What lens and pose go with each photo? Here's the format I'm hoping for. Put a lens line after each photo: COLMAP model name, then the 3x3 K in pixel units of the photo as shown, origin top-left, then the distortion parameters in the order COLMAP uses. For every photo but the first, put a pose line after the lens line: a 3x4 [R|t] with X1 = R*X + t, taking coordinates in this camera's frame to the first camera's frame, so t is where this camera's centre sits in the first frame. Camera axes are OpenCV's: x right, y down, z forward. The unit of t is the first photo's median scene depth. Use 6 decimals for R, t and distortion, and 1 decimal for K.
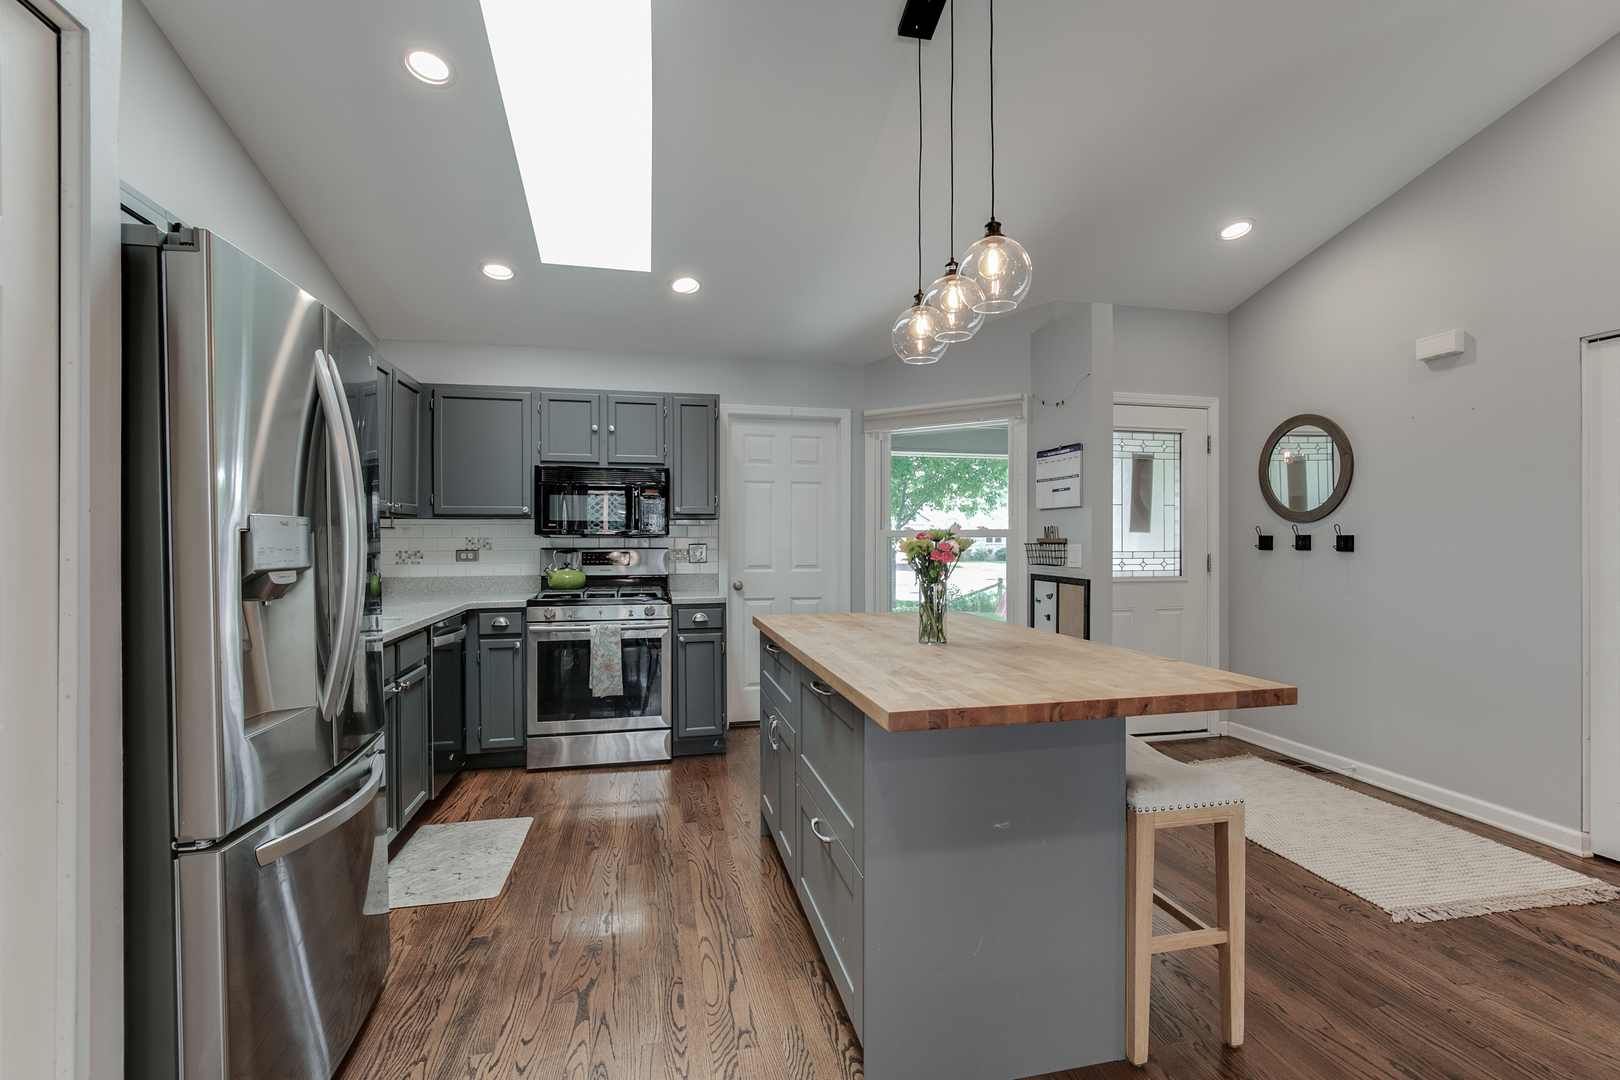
lens RADIAL K [[740.2, 0, 826.9], [0, 740.2, 539.5], [0, 0, 1]] dist [-0.015491, 0.006629]
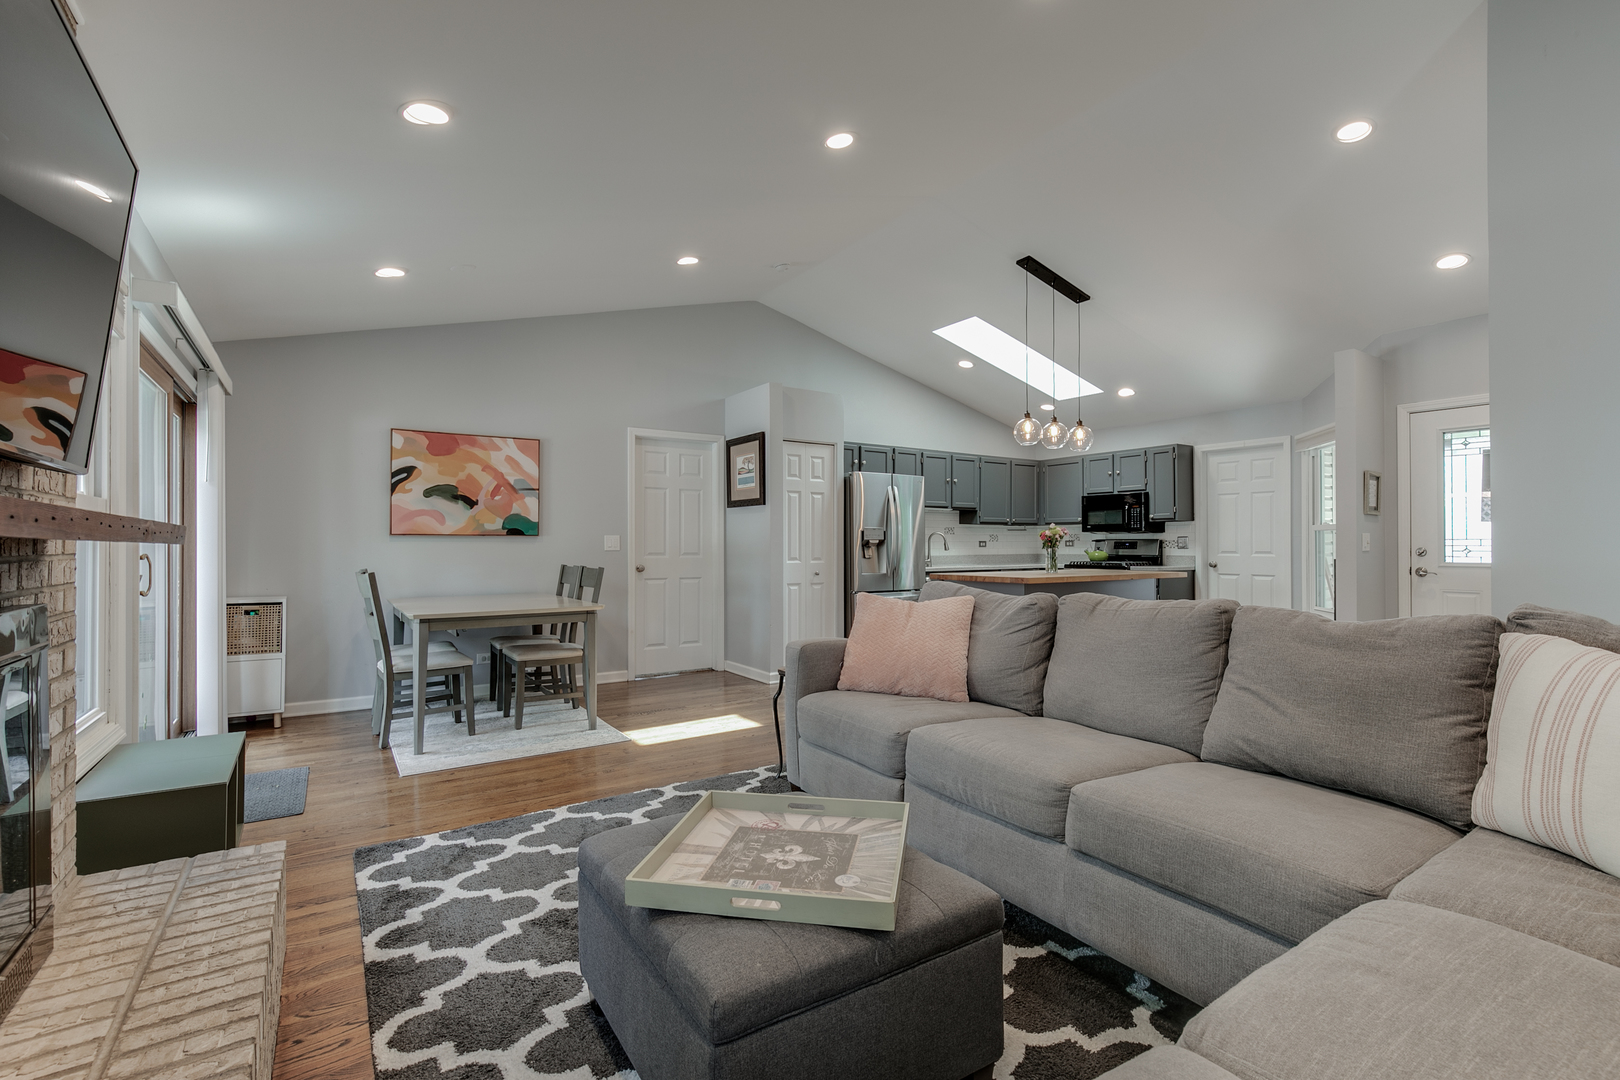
lens RADIAL K [[740.2, 0, 815.0], [0, 740.2, 541.0], [0, 0, 1]] dist [-0.015491, 0.006629]
pose [[0.342263, -0.005699, -0.939587, 1.204174], [0.001802, 0.999984, -0.005409, 0.025708], [0.939603, 0.000158, 0.342267, -0.317141]]
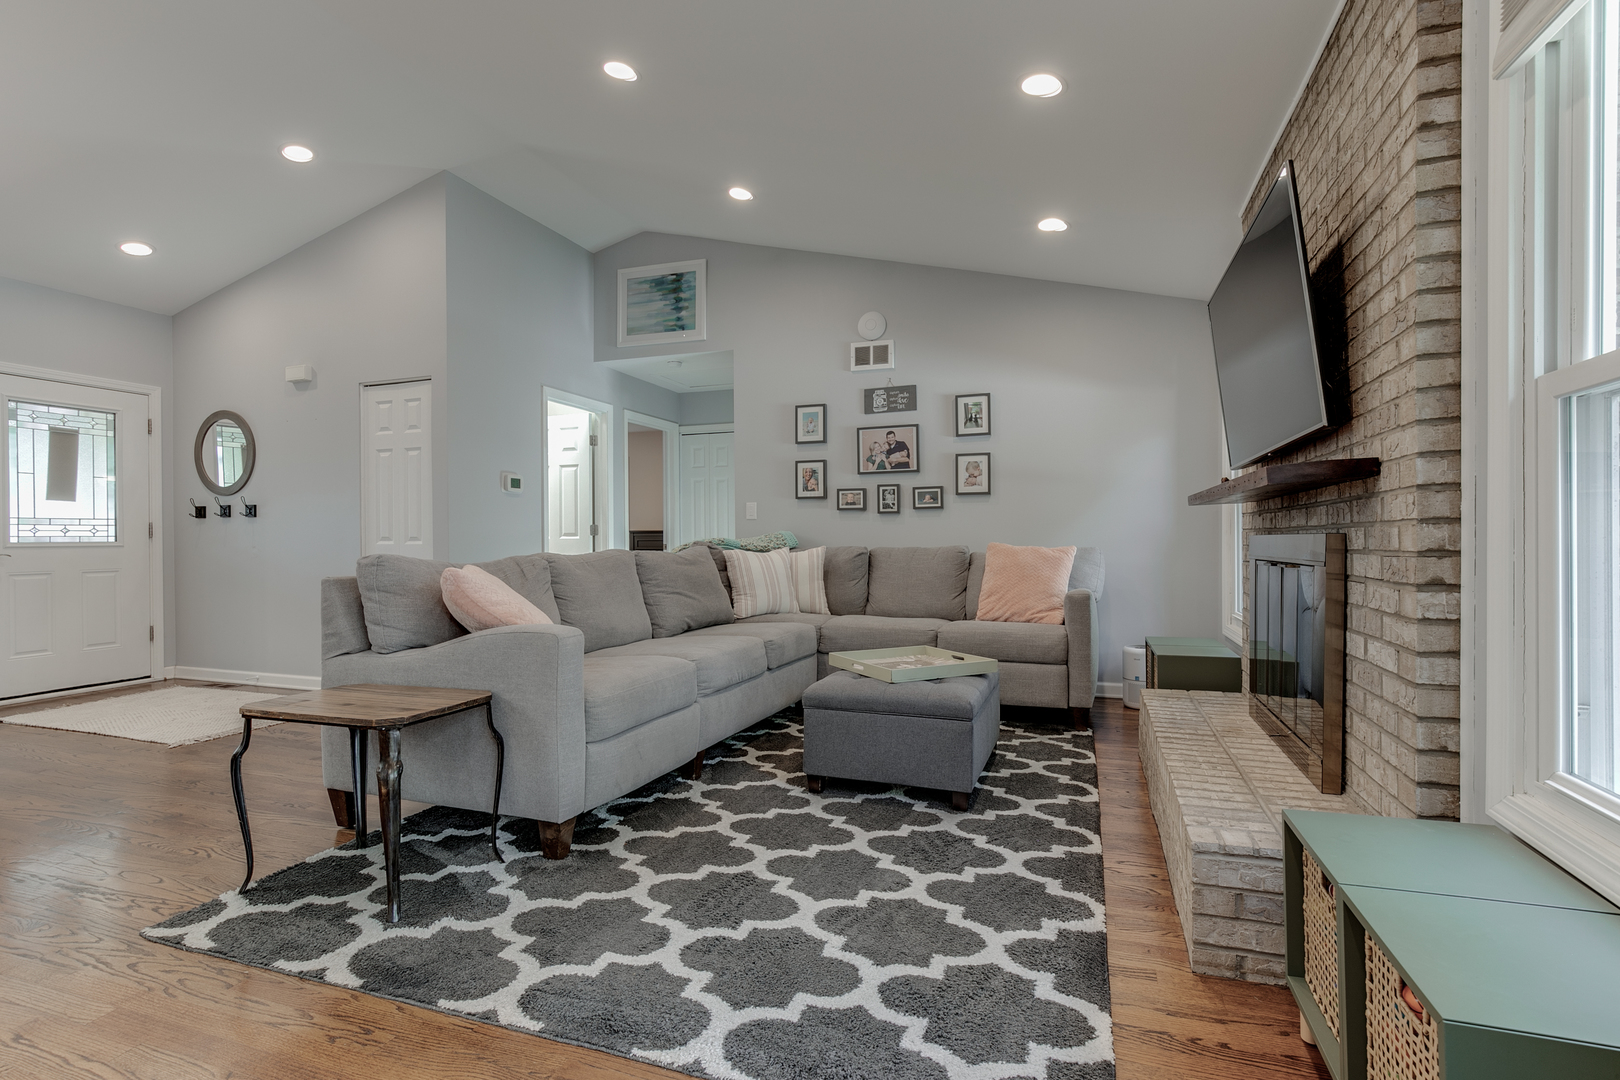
lens RADIAL K [[740.2, 0, 823.1], [0, 740.2, 537.5], [0, 0, 1]] dist [-0.015491, 0.006629]
pose [[0.530497, -0.001619, 0.847685, 0.124404], [0.005483, 0.999984, -0.001521, 0.056621], [-0.847669, 0.005455, 0.530498, -0.535964]]
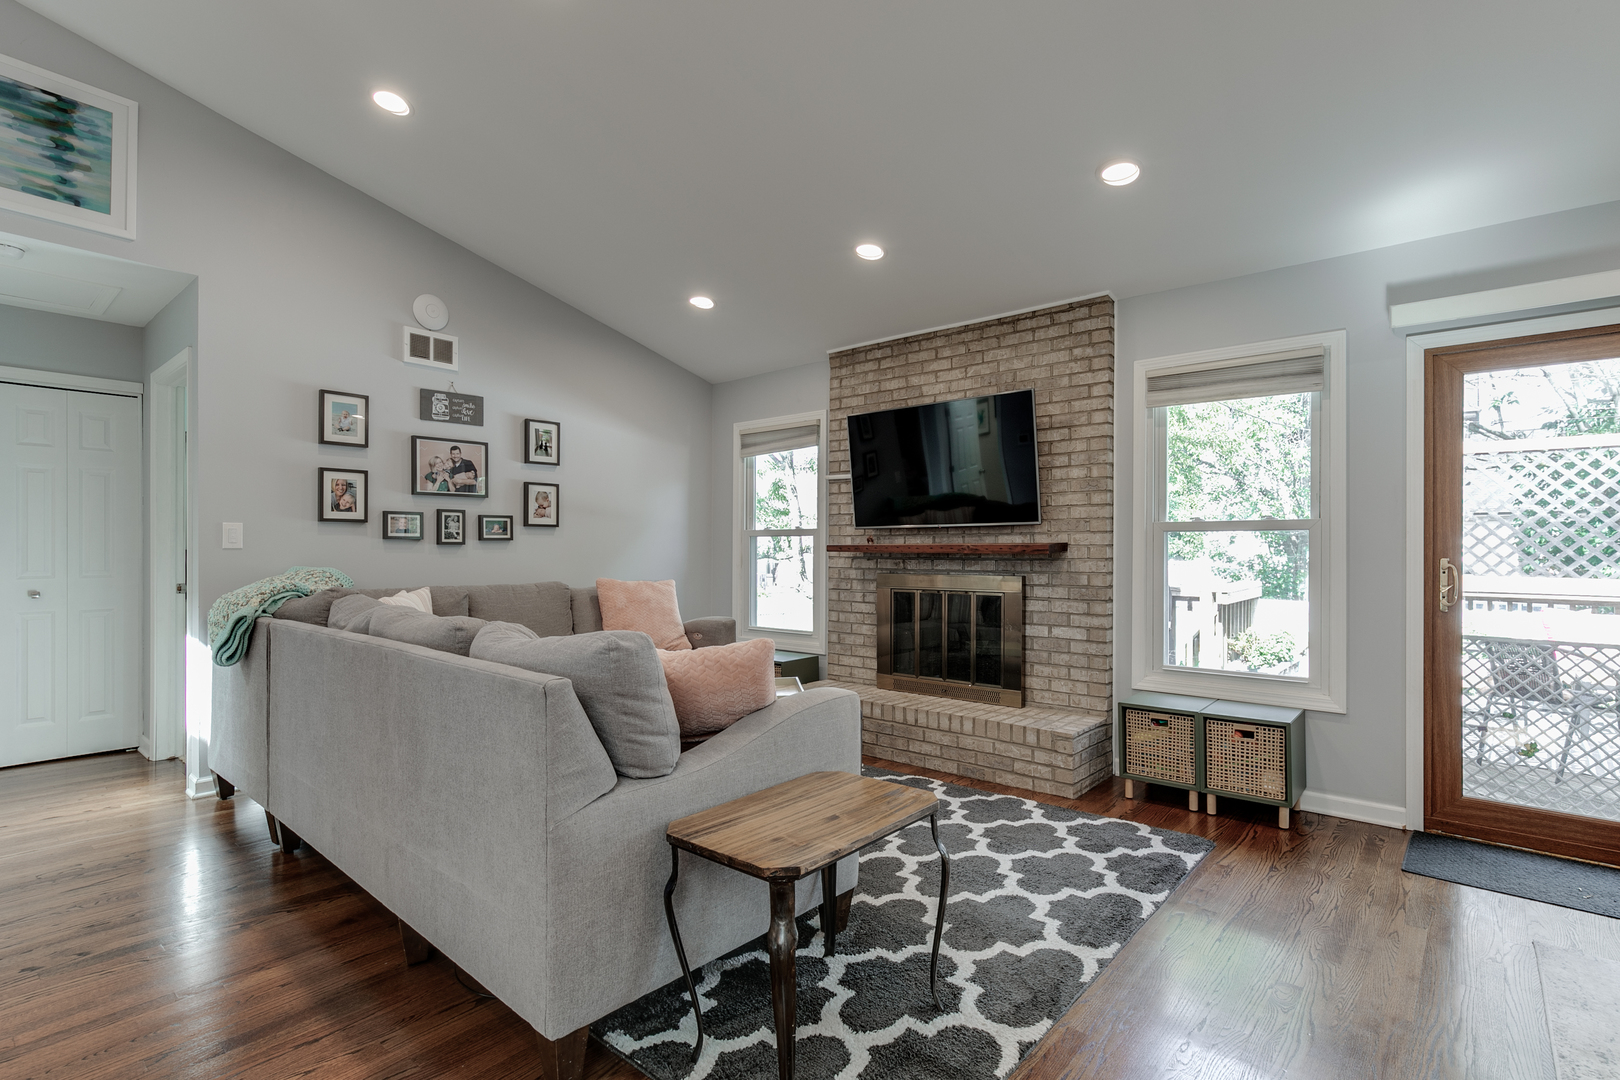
lens RADIAL K [[795.8, 0, 818.3], [0, 795.8, 553.0], [0, 0, 1]] dist [-0.002242, 0.002461]
pose [[-0.590655, -0.004690, 0.806911, 0.031517], [-0.003458, 0.999989, 0.003281, 0.021138], [-0.806917, -0.000853, -0.590664, 0.285187]]
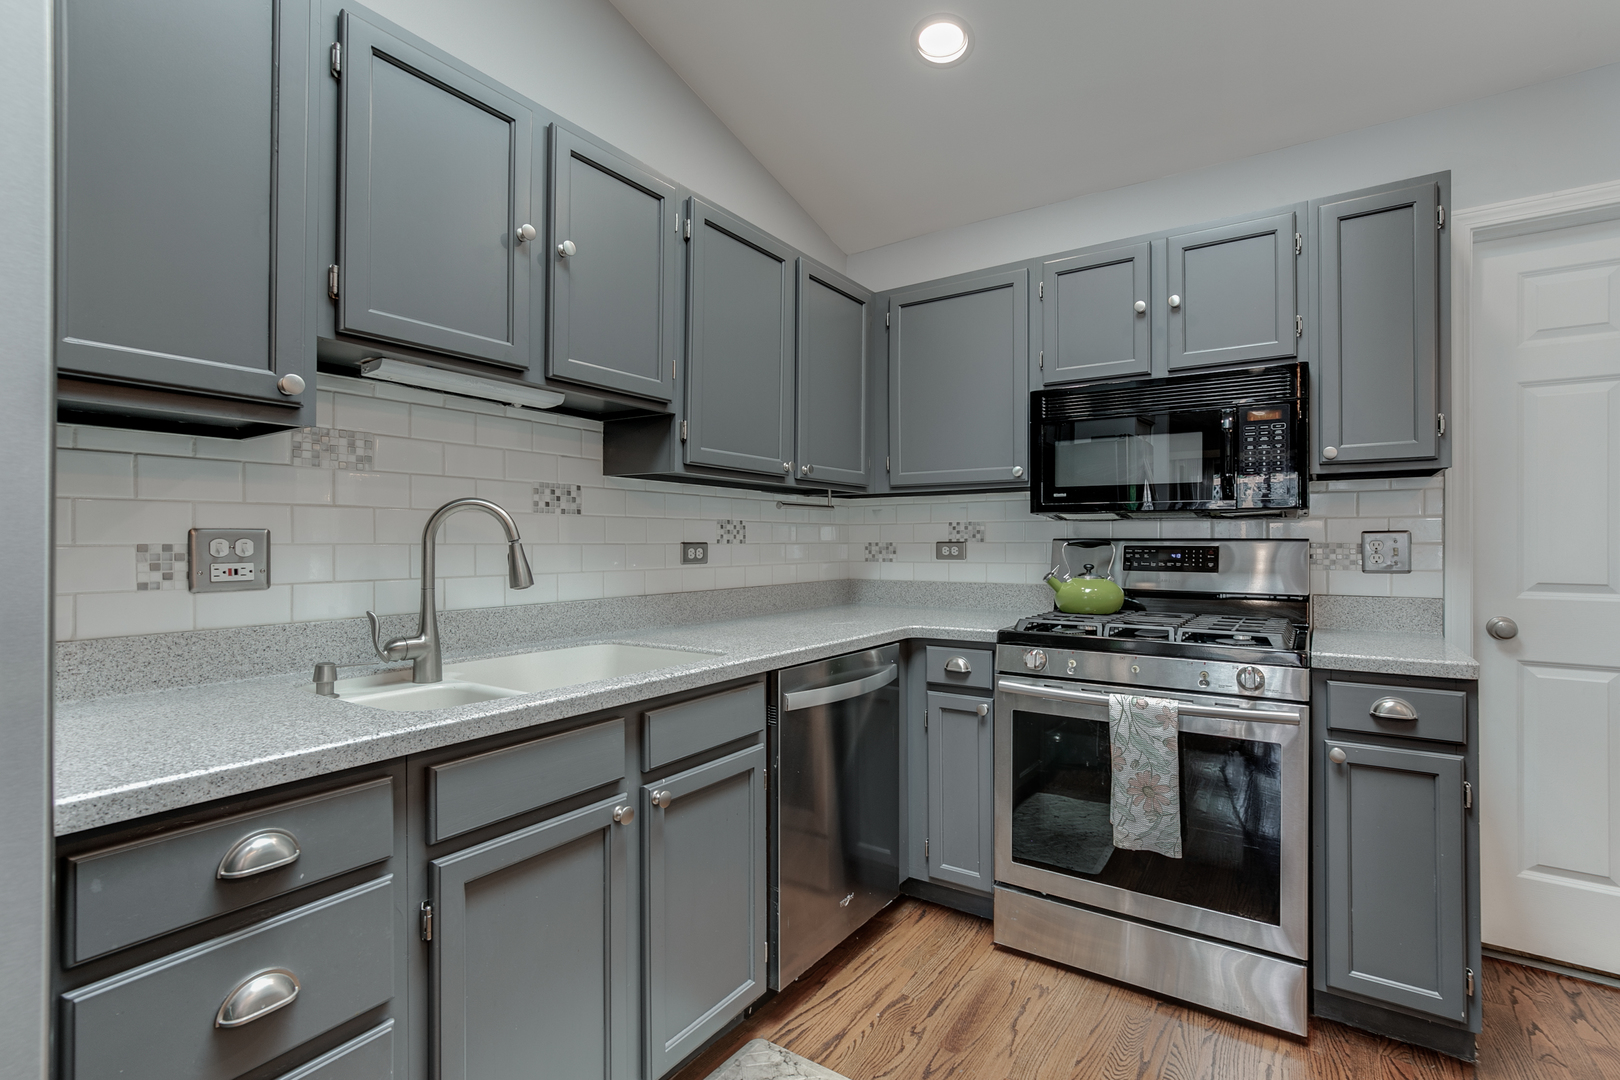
lens RADIAL K [[740.2, 0, 821.6], [0, 740.2, 541.5], [0, 0, 1]] dist [-0.015491, 0.006629]
pose [[0.675486, 0.000463, -0.737373, -0.089197], [-0.002896, 0.999994, -0.002026, 0.016882], [0.737367, 0.003504, 0.675483, 0.516185]]
